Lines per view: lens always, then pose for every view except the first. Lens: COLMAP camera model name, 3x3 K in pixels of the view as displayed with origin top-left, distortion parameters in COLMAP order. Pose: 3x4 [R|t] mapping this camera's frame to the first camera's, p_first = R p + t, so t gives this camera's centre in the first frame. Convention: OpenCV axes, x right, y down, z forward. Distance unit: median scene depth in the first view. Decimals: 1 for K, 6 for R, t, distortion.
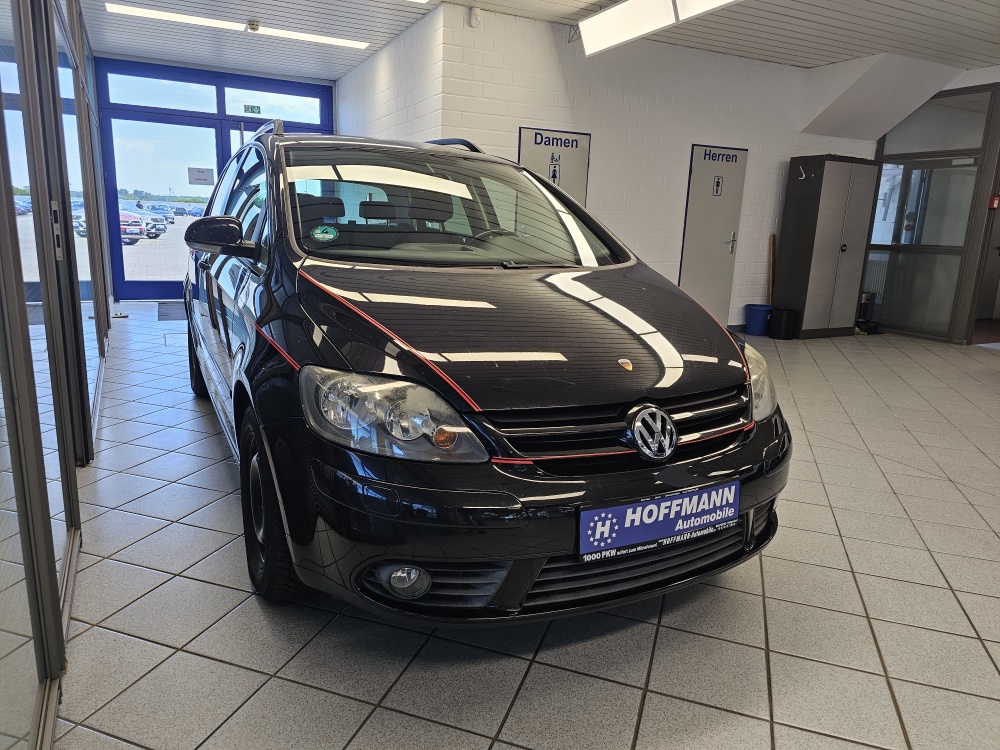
lens RADIAL K [[677.1, 0, 498.2], [0, 677.1, 371.5], [0, 0, 1]] dist [0.057345, -0.061227]
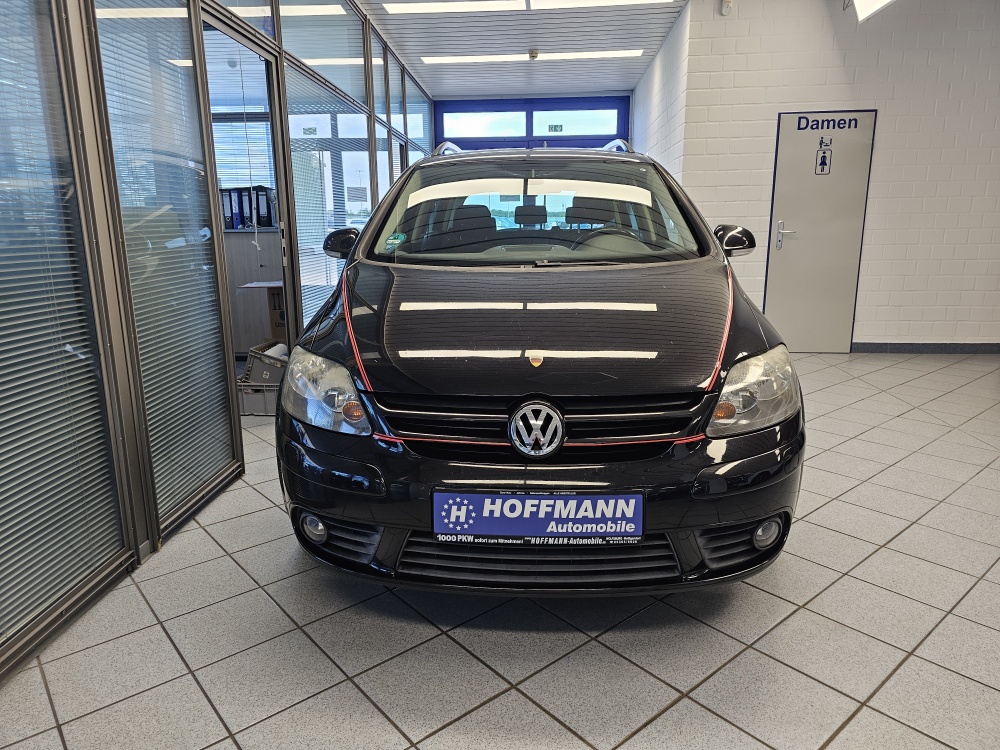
lens RADIAL K [[677.1, 0, 498.2], [0, 677.1, 371.5], [0, 0, 1]] dist [0.057345, -0.061227]
pose [[0.855479, 0.065747, -0.513646, 0.677230], [-0.070006, 0.997485, 0.011083, -0.000989], [0.513083, 0.026477, 0.857931, 0.123543]]
